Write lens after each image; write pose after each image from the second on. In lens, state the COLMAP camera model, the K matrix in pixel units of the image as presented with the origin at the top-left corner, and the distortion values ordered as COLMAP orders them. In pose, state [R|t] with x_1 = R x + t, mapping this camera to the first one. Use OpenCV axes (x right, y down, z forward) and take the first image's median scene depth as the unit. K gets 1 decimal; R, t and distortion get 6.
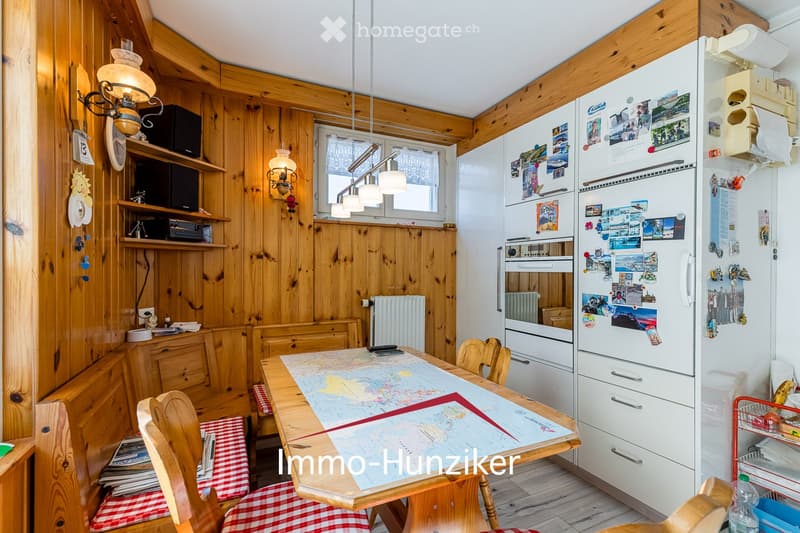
lens RADIAL K [[364.5, 0, 402.5], [0, 364.5, 271.0], [0, 0, 1]] dist [-0.000481, -0.000363]
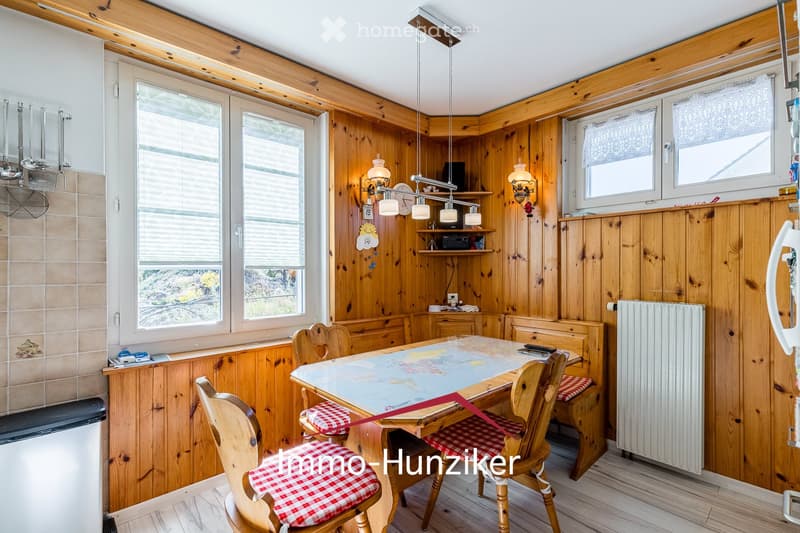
lens RADIAL K [[364.5, 0, 402.7], [0, 364.5, 268.5], [0, 0, 1]] dist [-0.000481, -0.000363]
pose [[0.286363, -0.005169, -0.958107, 0.647424], [0.000264, 0.999986, -0.005316, 0.002623], [0.958121, 0.001269, 0.286361, 0.307164]]
